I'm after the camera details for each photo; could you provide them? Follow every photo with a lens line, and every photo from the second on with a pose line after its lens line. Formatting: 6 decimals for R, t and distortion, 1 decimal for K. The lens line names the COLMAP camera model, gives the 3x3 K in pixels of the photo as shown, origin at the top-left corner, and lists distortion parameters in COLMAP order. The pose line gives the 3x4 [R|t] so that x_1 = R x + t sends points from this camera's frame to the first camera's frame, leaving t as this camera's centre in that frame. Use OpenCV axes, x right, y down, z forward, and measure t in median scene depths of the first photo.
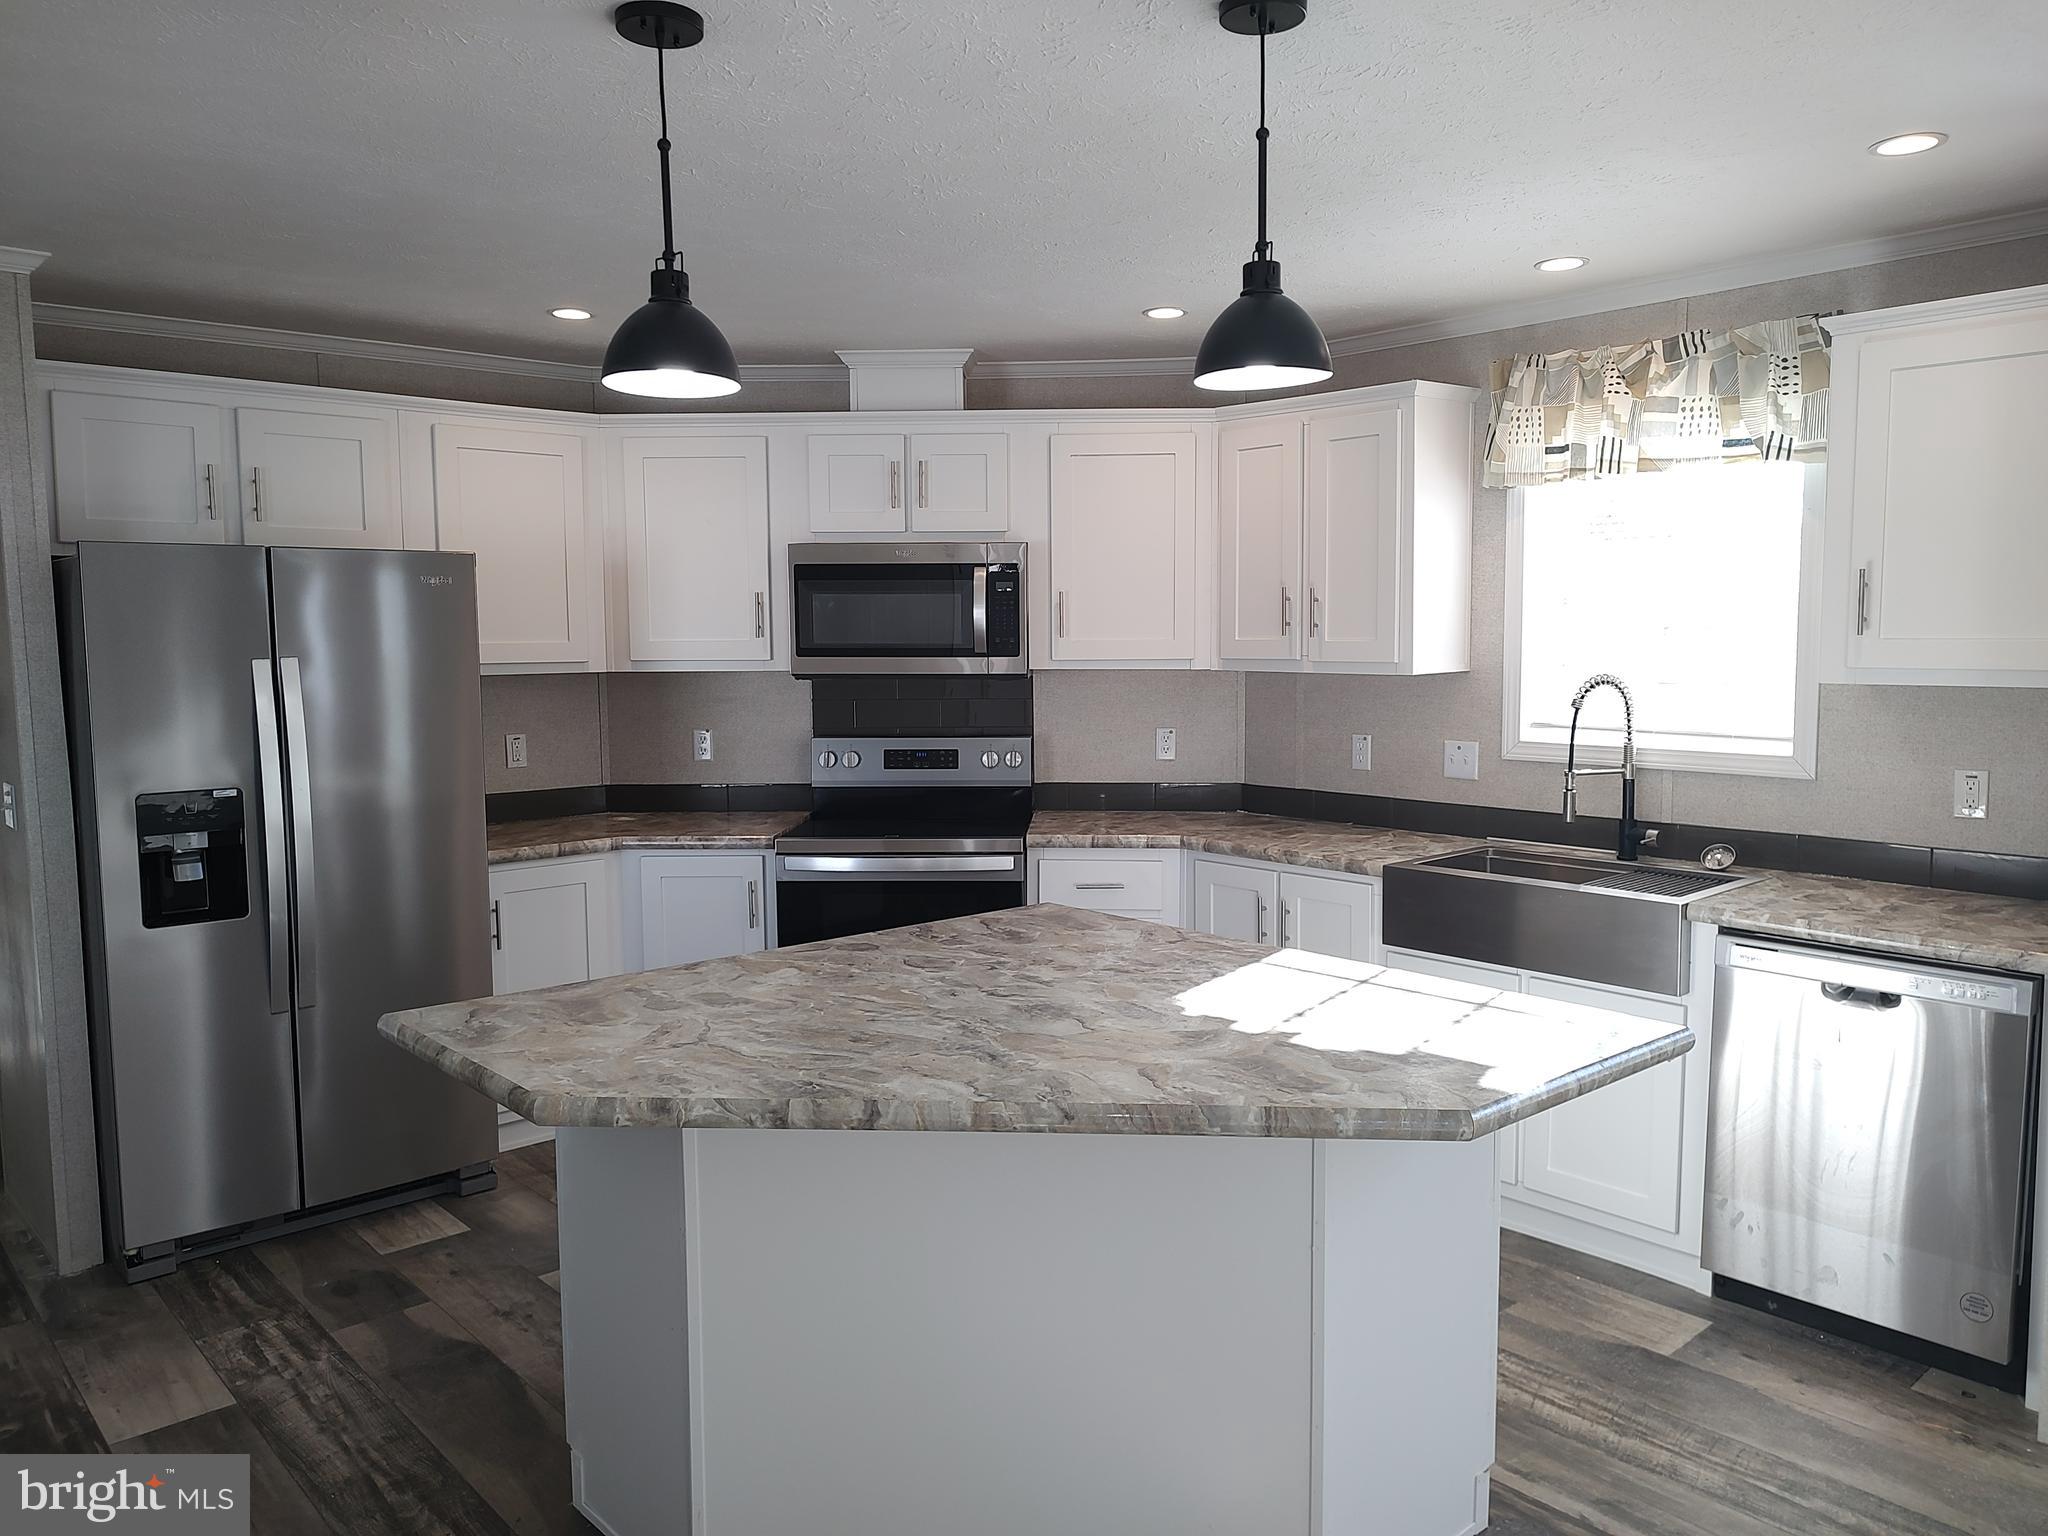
lens RADIAL K [[1462.6, 0, 1021.7], [0, 1462.6, 760.1], [0, 0, 1]] dist [0.033875, -0.036531]
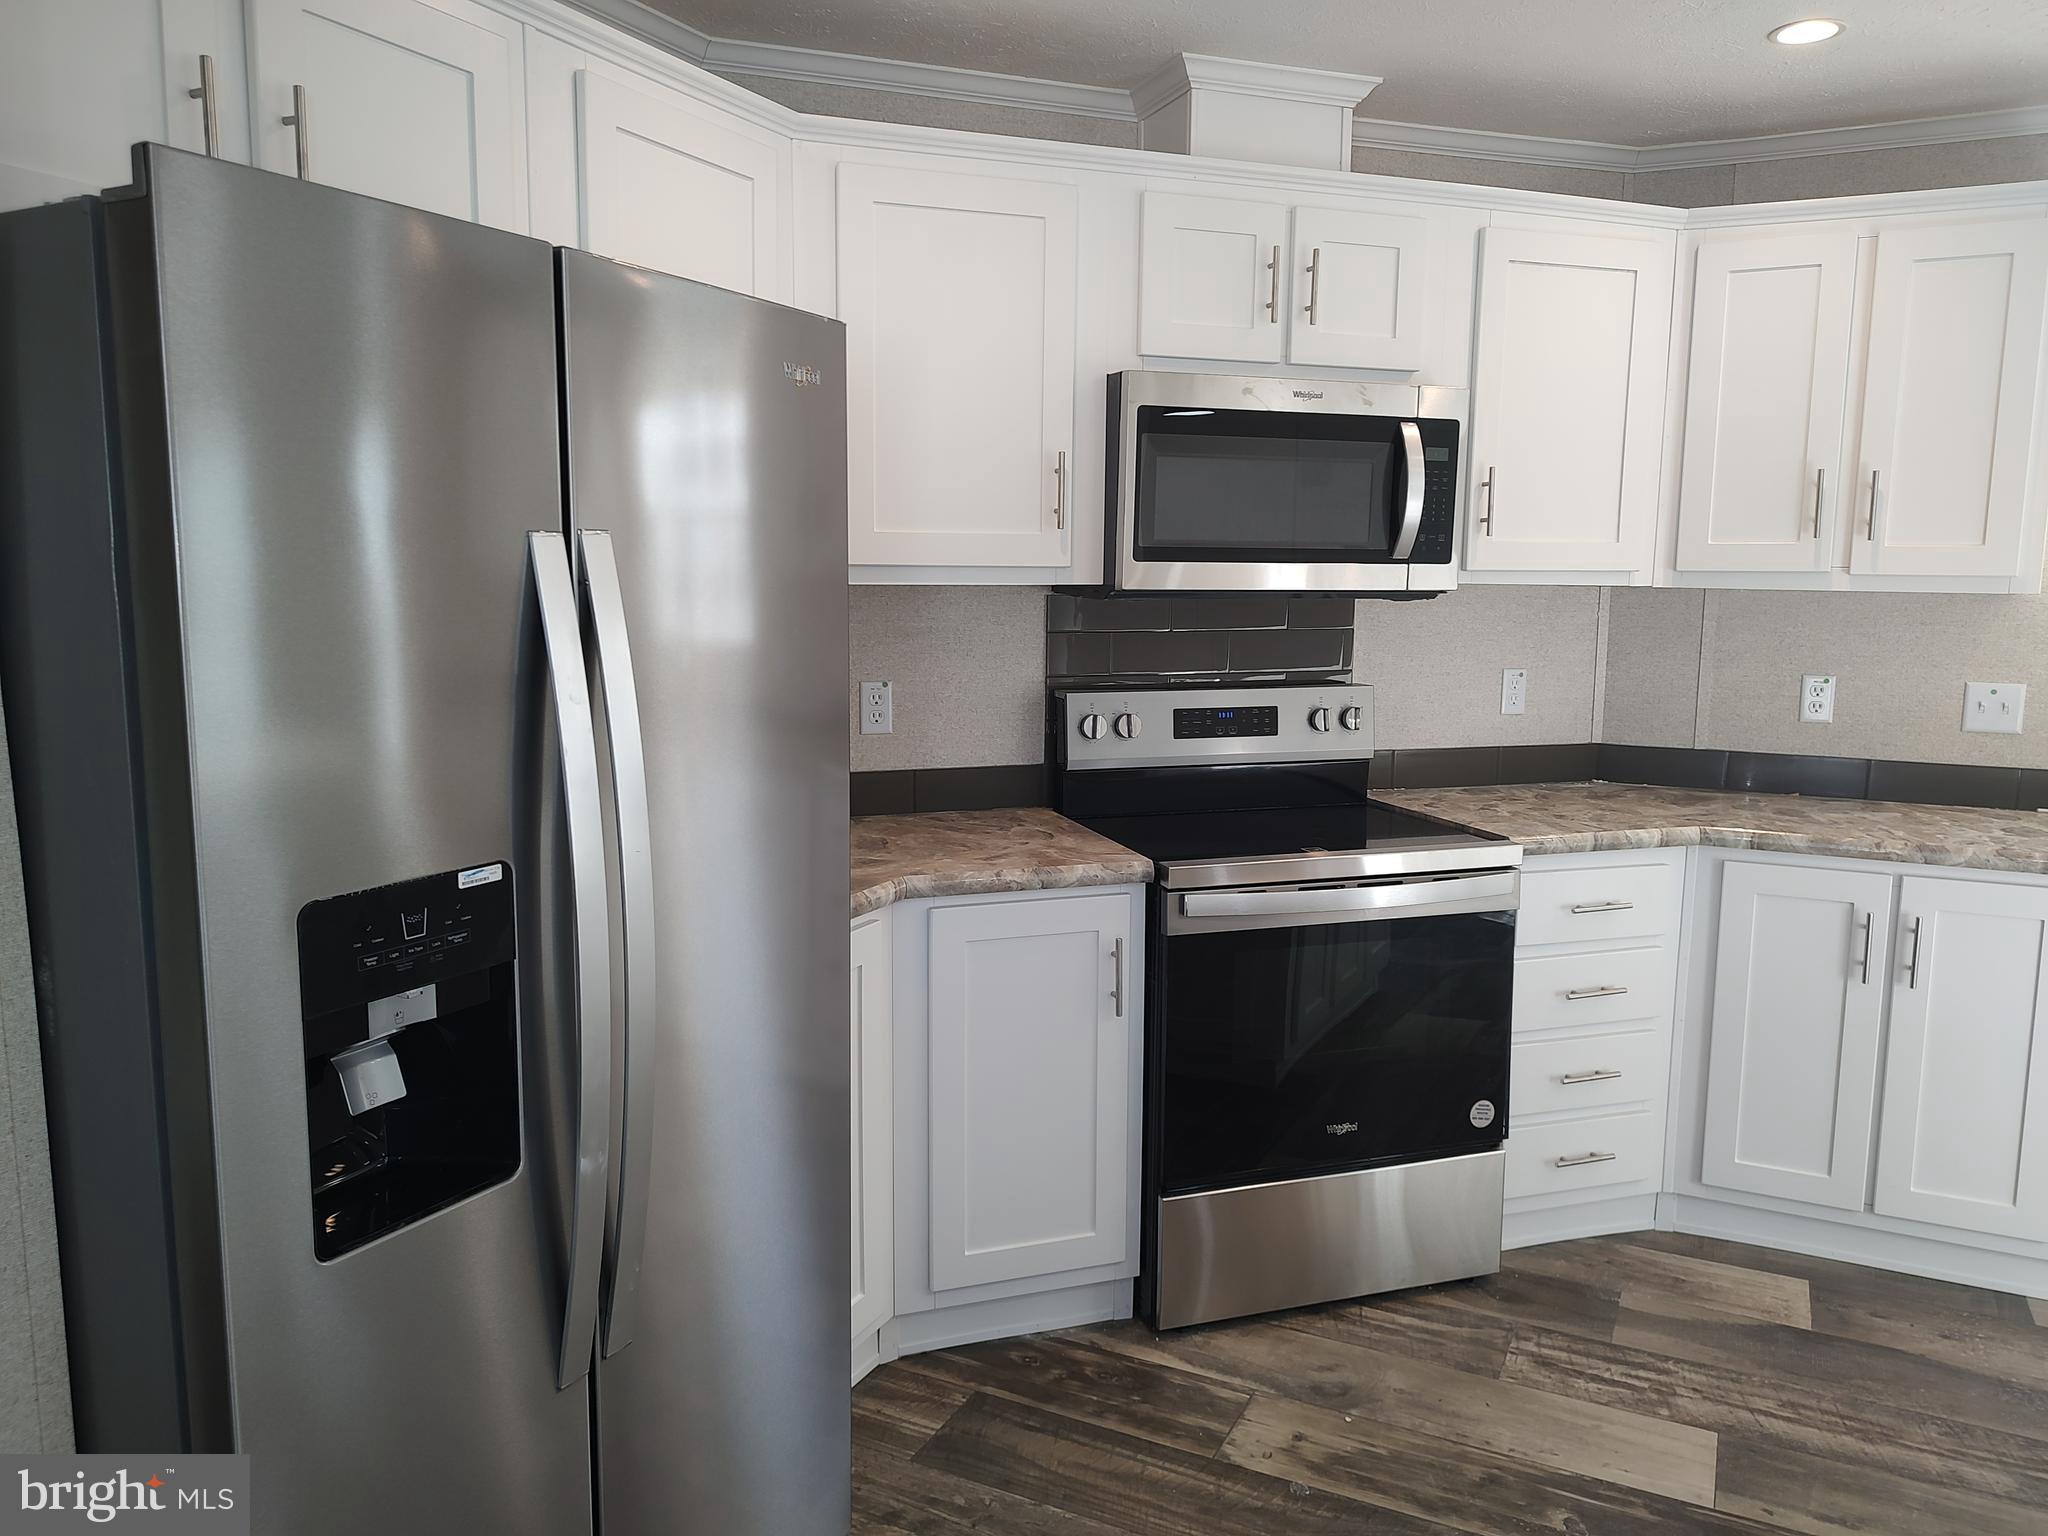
lens RADIAL K [[1443.4, 0, 1019.6], [0, 1443.4, 768.2], [0, 0, 1]] dist [0.035716, -0.045710]
pose [[0.934168, -0.036893, 0.354921, -0.471403], [0.018713, 0.998337, 0.054518, -0.020897], [-0.356342, -0.044288, 0.933305, 0.516024]]
